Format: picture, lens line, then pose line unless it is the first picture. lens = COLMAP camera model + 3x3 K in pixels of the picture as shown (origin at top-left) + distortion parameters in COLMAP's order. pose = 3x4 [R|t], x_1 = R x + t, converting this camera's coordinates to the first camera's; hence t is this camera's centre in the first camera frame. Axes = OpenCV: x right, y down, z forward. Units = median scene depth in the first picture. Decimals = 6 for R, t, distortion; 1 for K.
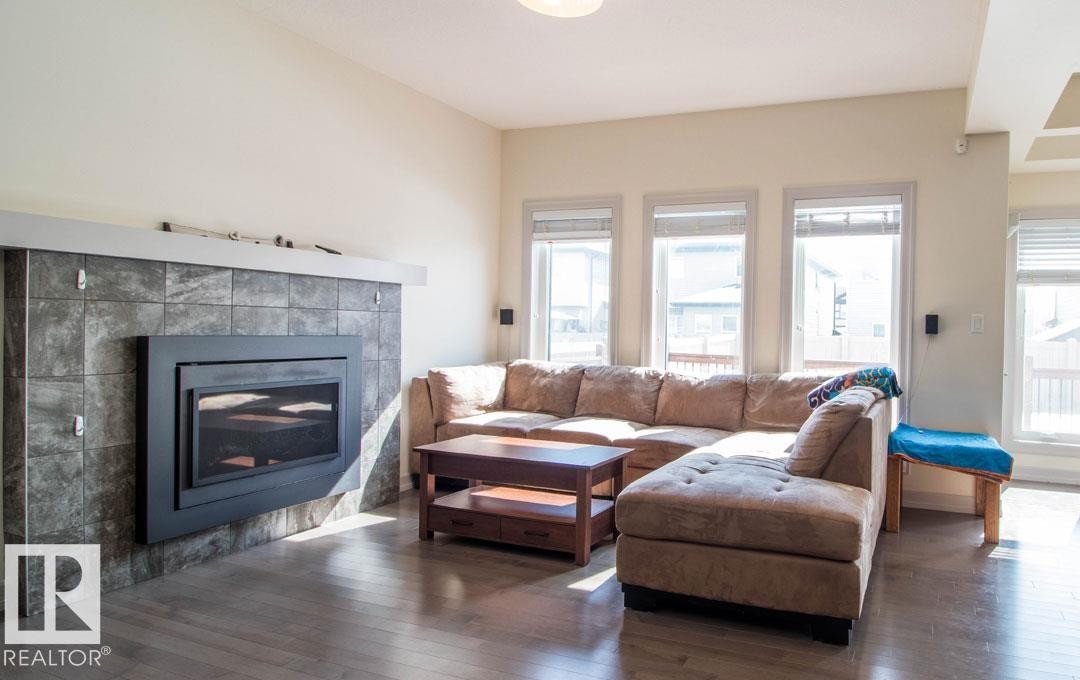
lens RADIAL K [[653.9, 0, 695.4], [0, 653.9, 334.7], [0, 0, 1]] dist [-0.008391, -0.003309]
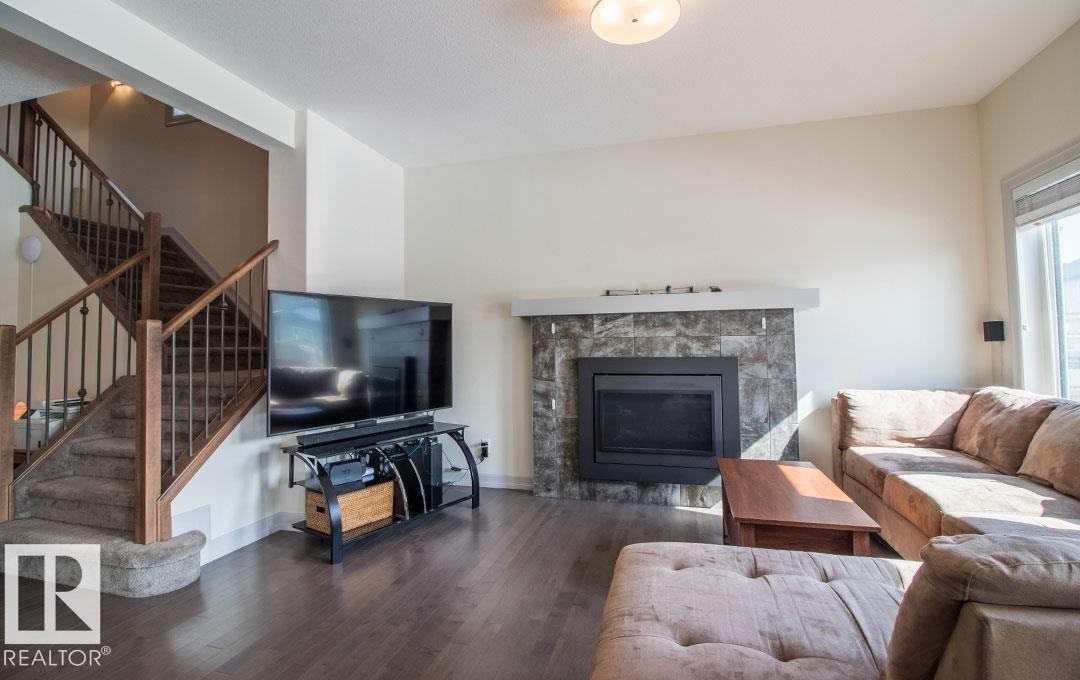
lens RADIAL K [[505.4, 0, 542.9], [0, 505.4, 322.7], [0, 0, 1]] dist [0.000555, -0.014356]
pose [[0.073967, -0.066710, -0.995027, 0.396864], [0.006175, 0.997772, -0.066435, -0.001404], [0.997242, -0.001230, 0.074214, 0.610760]]
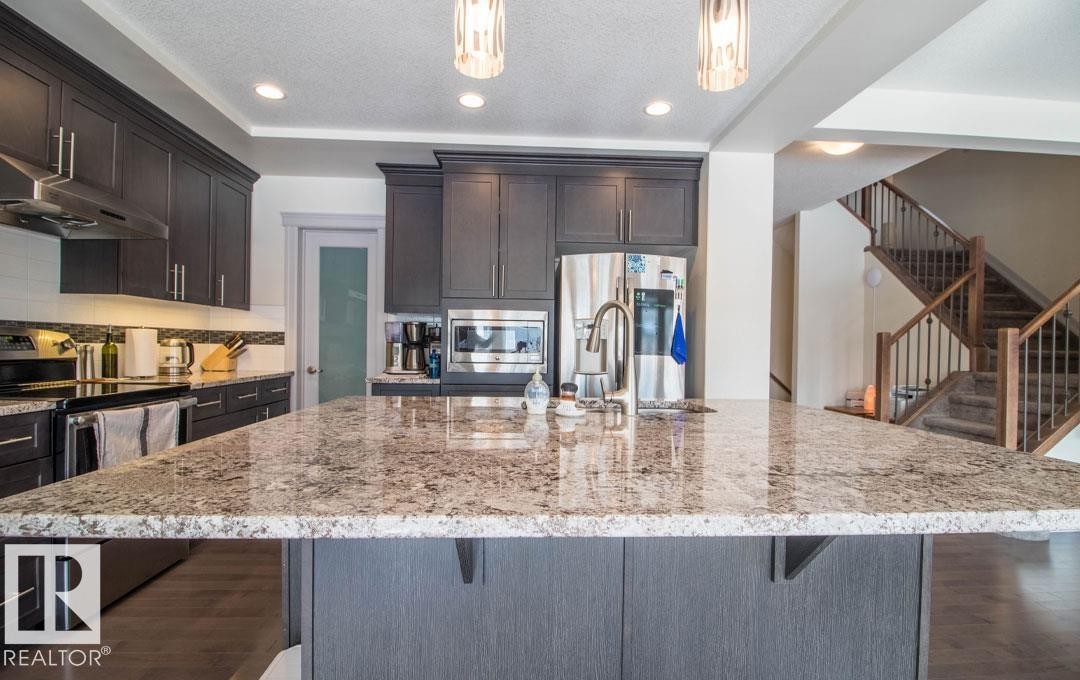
lens RADIAL K [[509.4, 0, 539.7], [0, 509.4, 353.6], [0, 0, 1]] dist [-0.004359, -0.000803]
pose [[-0.922425, -0.030453, -0.384973, 0.785672], [-0.039003, 0.999135, 0.014418, 0.010745], [0.384201, 0.028314, -0.922815, 0.630213]]
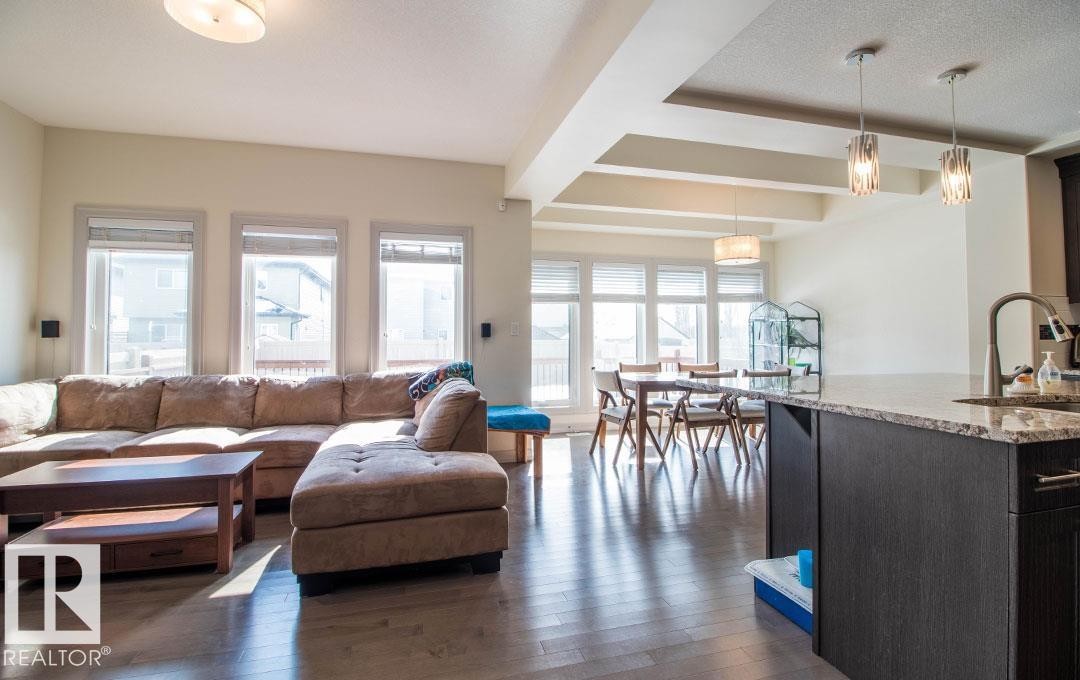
lens RADIAL K [[505.4, 0, 542.9], [0, 505.4, 322.7], [0, 0, 1]] dist [0.000555, -0.014356]
pose [[0.817392, -0.007025, 0.576039, -0.188673], [0.024076, 0.999469, -0.021974, -0.006334], [-0.575578, 0.031830, 0.817127, 0.053668]]
